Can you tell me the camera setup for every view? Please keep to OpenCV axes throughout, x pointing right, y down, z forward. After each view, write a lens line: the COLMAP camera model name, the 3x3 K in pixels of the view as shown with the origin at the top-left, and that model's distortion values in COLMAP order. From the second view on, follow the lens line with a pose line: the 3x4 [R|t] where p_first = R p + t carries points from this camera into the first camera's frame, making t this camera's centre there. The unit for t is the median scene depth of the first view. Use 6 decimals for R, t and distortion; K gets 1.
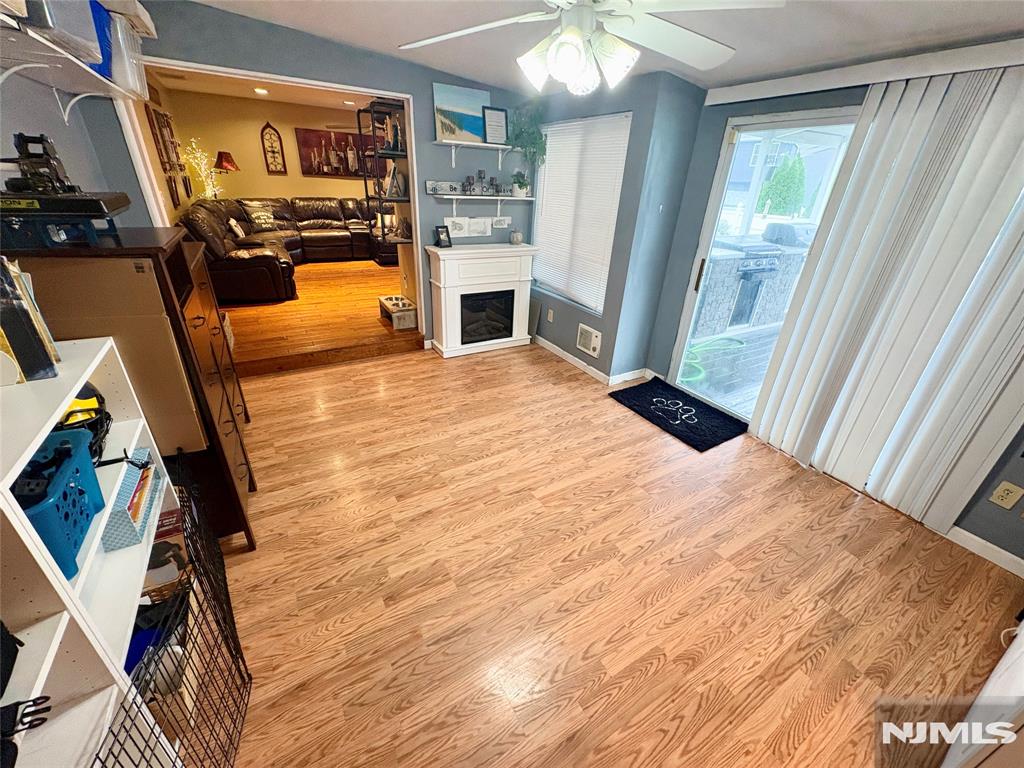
lens RADIAL K [[407.9, 0, 512.5], [0, 407.9, 384.3], [0, 0, 1]] dist [0.001381, -0.000023]
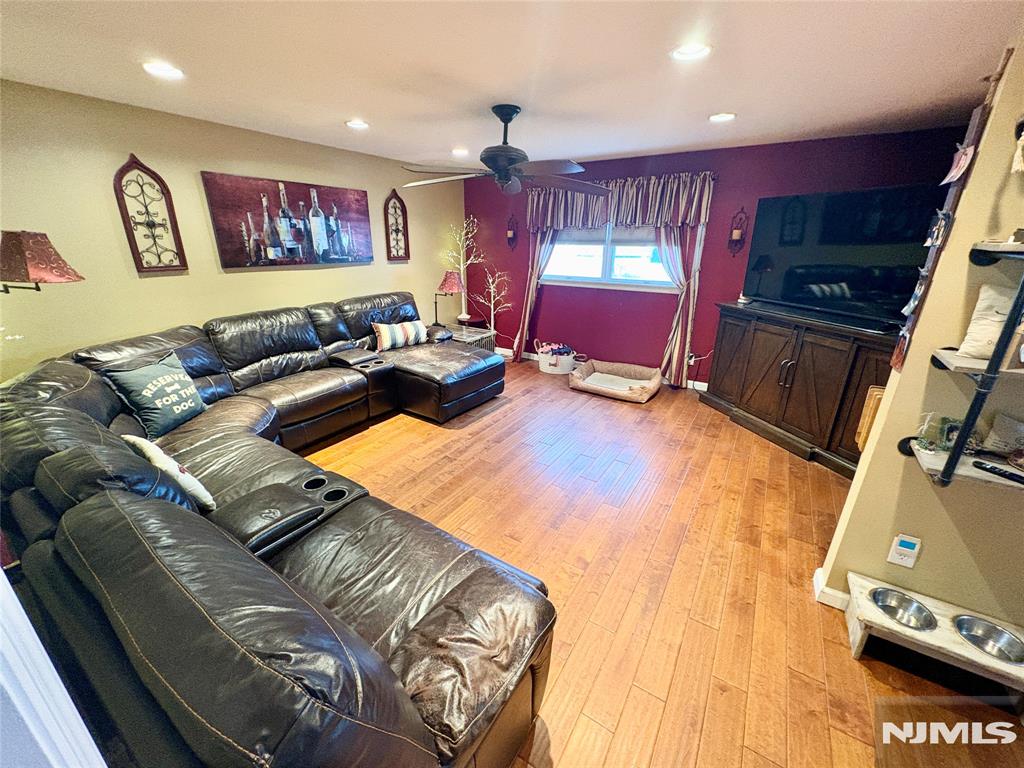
lens RADIAL K [[407.9, 0, 512.5], [0, 407.9, 384.3], [0, 0, 1]] dist [0.001381, -0.000023]
pose [[0.886852, -0.190414, 0.420993, -0.452856], [0.232263, 0.971371, -0.049930, -0.296049], [-0.399433, 0.142062, 0.905689, 0.485117]]
